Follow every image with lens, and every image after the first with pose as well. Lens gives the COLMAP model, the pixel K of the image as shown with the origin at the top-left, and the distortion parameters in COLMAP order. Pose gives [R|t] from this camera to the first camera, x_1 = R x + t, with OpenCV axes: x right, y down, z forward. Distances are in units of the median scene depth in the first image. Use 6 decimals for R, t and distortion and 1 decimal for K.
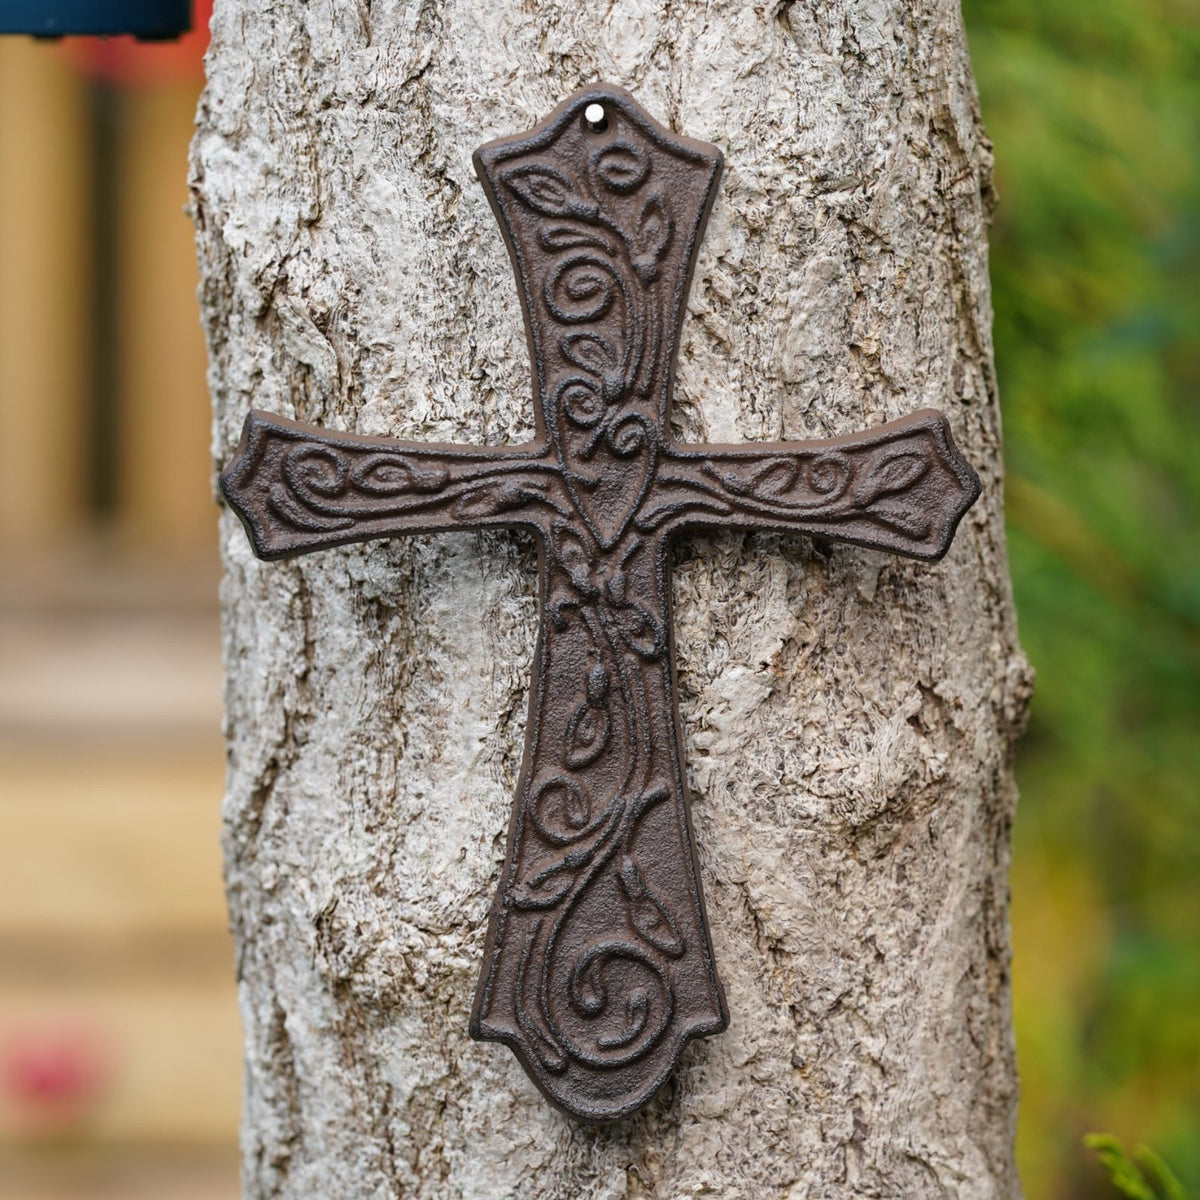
lens RADIAL K [[7133.1, 0, 810.1], [0, 7133.1, 552.5], [0, 0, 1]] dist [0.464987, 0.000000]
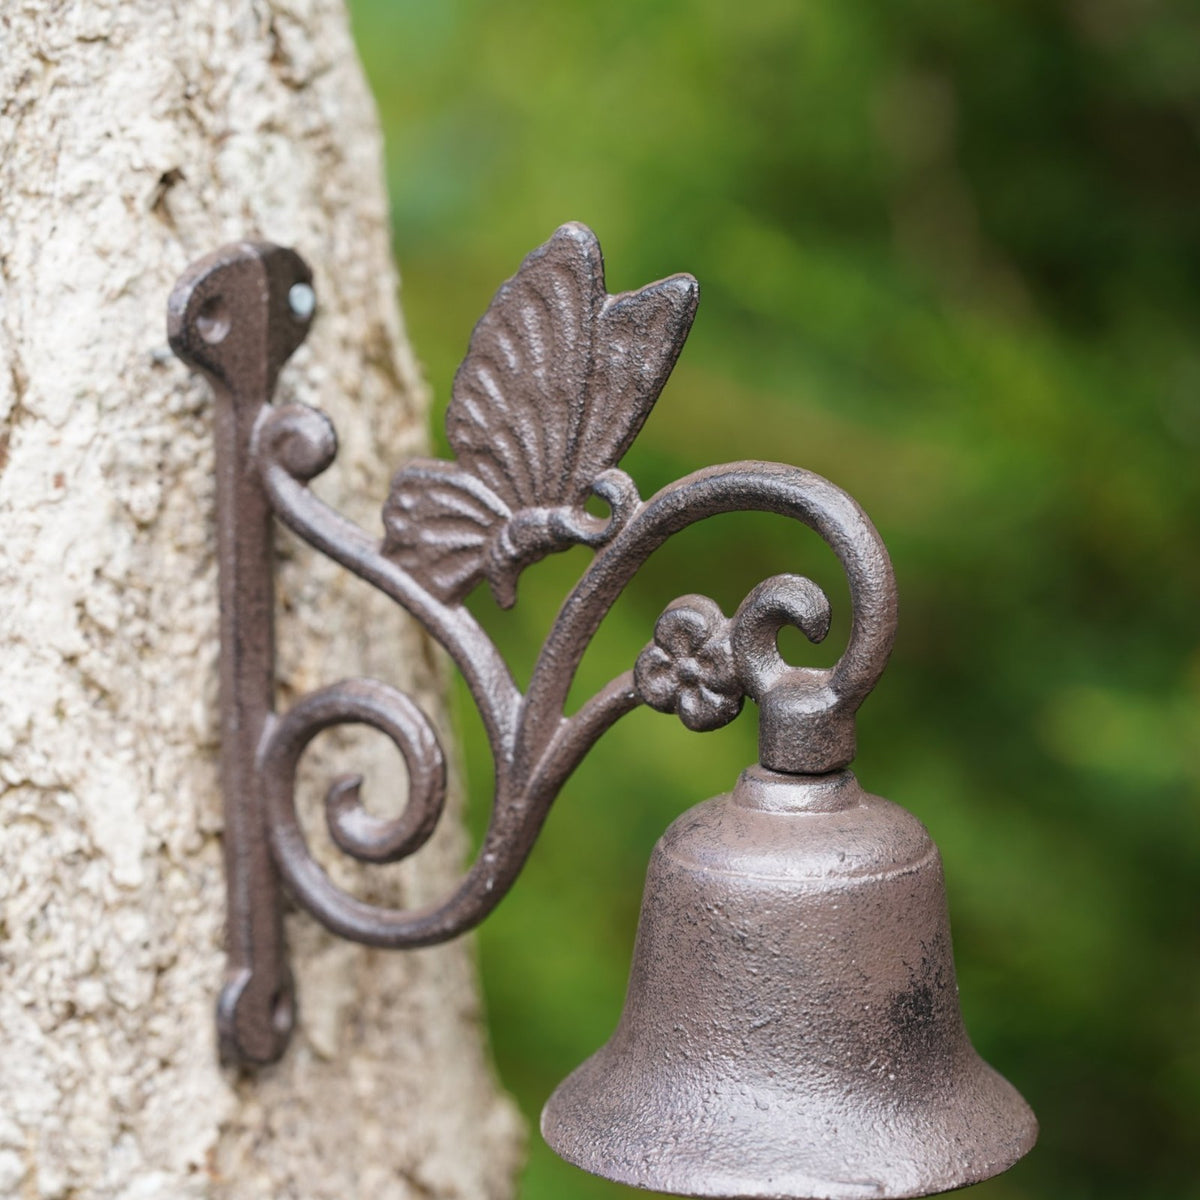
lens RADIAL K [[7437.8, 0, 603.0], [0, 7437.8, 603.1], [0, 0, 1]] dist [0.620592, 0.000000]
pose [[0.979840, -0.069864, 0.187171, -0.096105], [0.072515, 0.997340, -0.007343, -0.029053], [-0.186160, 0.020768, 0.982300, 0.297122]]
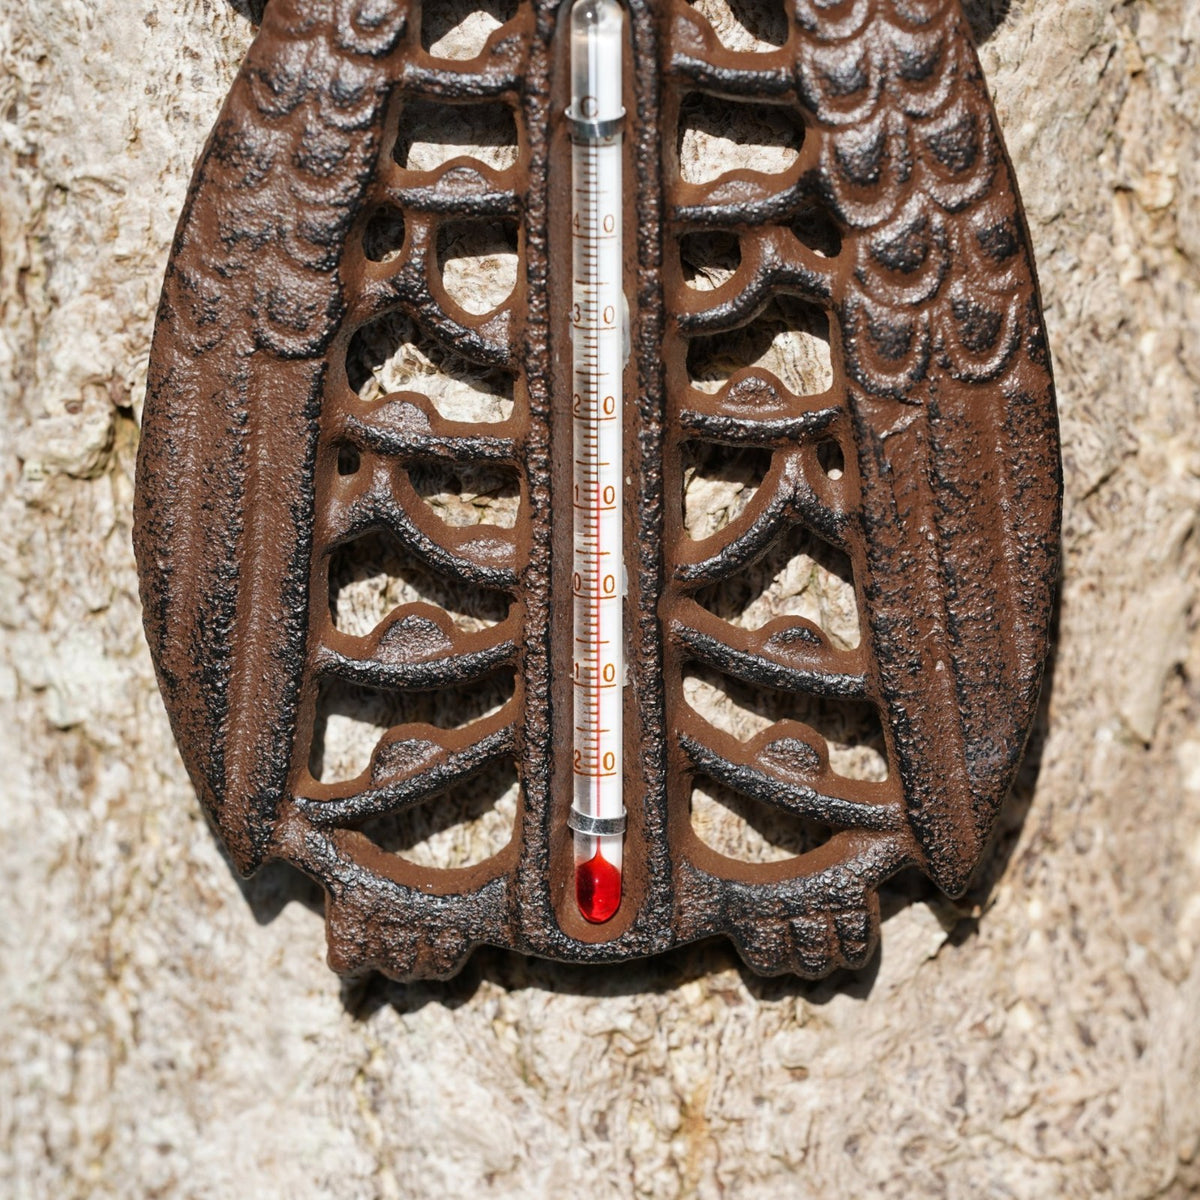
lens RADIAL K [[8104.1, 0, 721.1], [0, 8104.1, 569.4], [0, 0, 1]] dist [0.914285, 0.000000]
pose [[0.997319, 0.003845, 0.073071, -0.057985], [-0.008908, 0.997571, 0.069088, -0.040479], [-0.072628, -0.069554, 0.994931, 0.476730]]
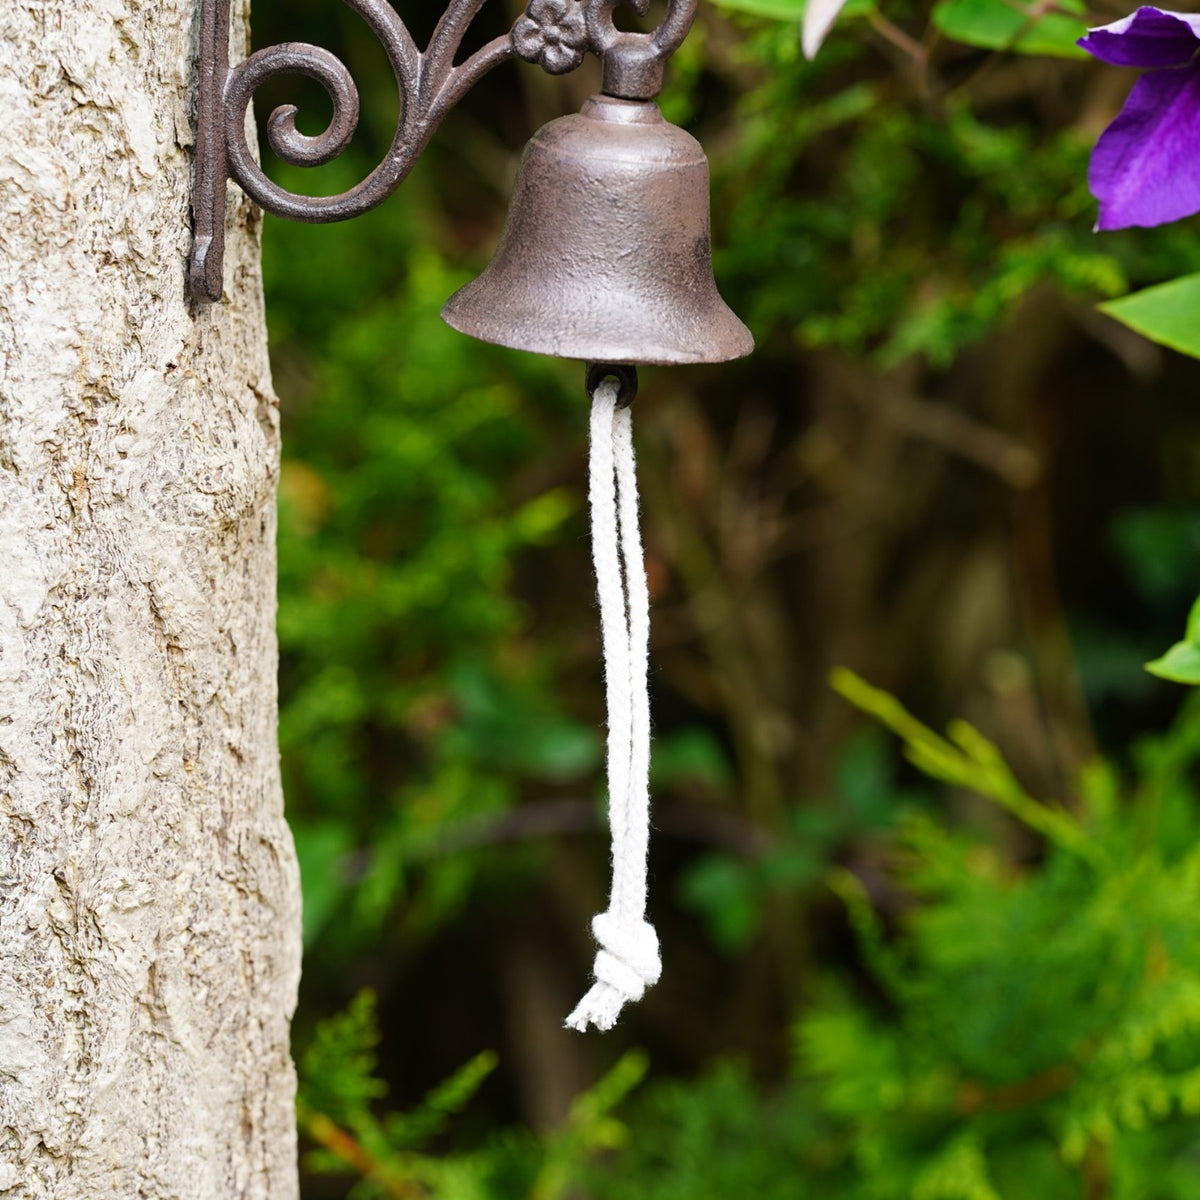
lens RADIAL K [[7437.8, 0, 731.1], [0, 7437.8, 610.5], [0, 0, 1]] dist [0.620592, 0.000000]
pose [[0.828546, -0.070333, 0.555487, -0.532624], [0.065143, 0.997451, 0.029127, 0.024565], [-0.556119, 0.012053, 0.831015, 0.067239]]
